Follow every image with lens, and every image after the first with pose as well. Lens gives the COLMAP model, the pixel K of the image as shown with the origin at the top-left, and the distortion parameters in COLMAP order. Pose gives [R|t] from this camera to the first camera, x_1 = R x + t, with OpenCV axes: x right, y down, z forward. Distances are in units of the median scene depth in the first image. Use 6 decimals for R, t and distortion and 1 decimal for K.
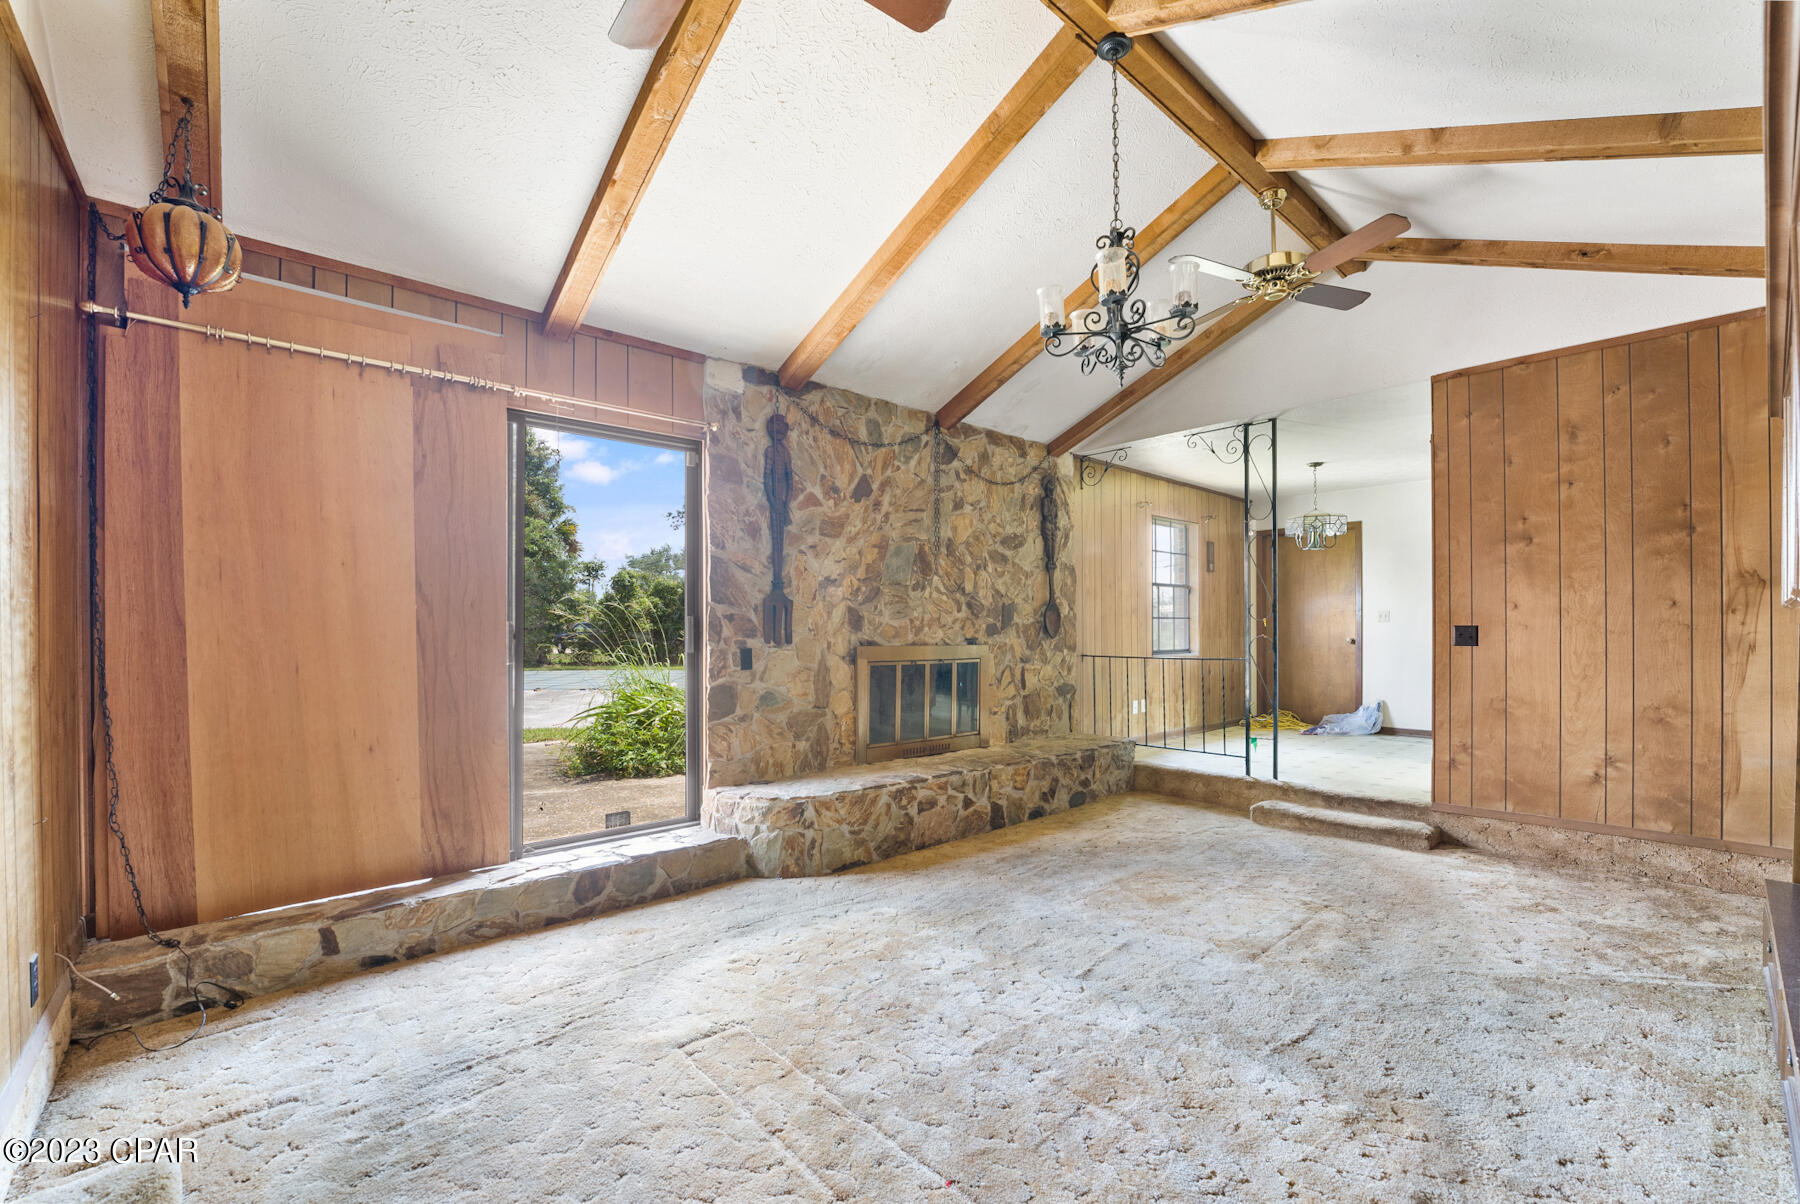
lens RADIAL K [[746.9, 0, 908.3], [0, 746.9, 632.1], [0, 0, 1]] dist [0.000057, 0.000027]
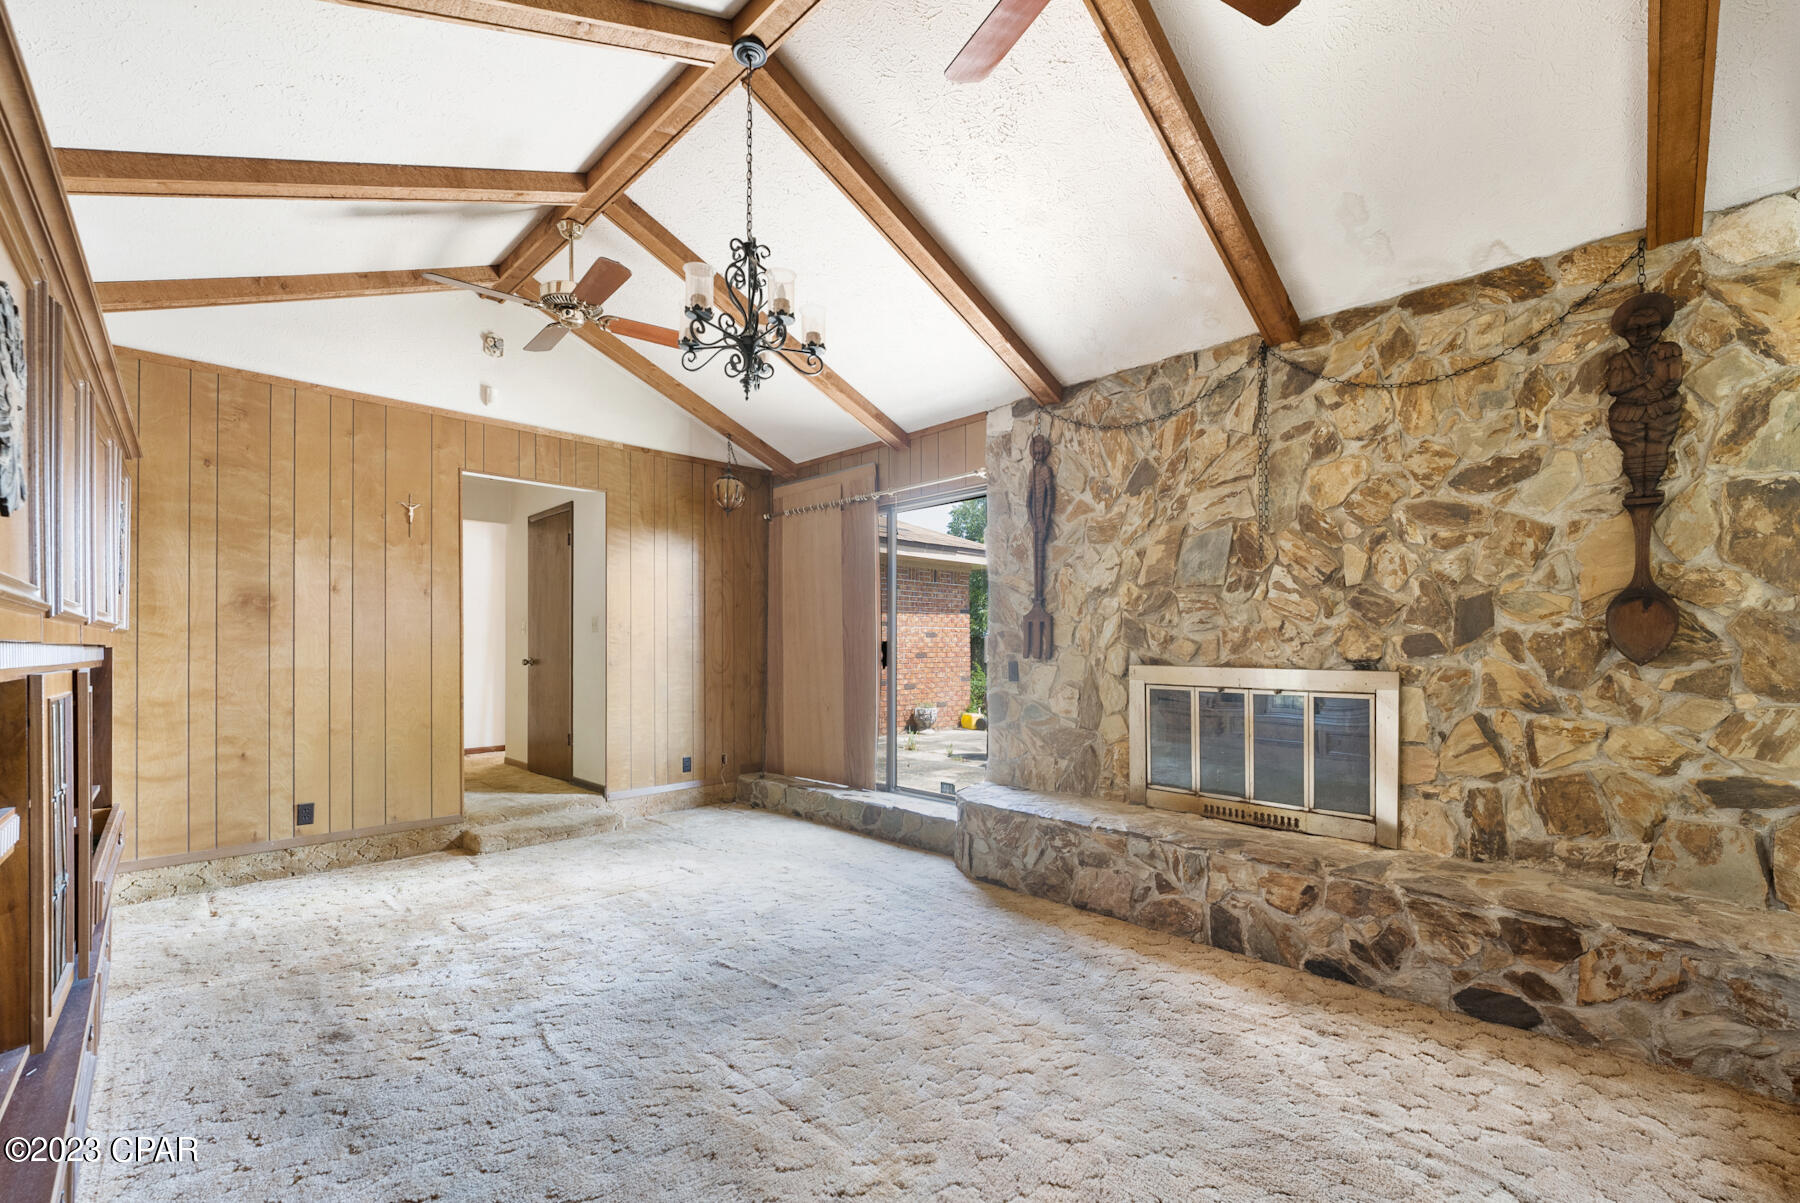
lens RADIAL K [[746.9, 0, 913.6], [0, 746.9, 639.9], [0, 0, 1]] dist [0.000057, 0.000027]
pose [[0.072396, -0.001748, -0.997374, 0.743732], [0.001705, 0.999997, -0.001629, -0.008073], [0.997375, -0.001583, 0.072398, 0.669305]]
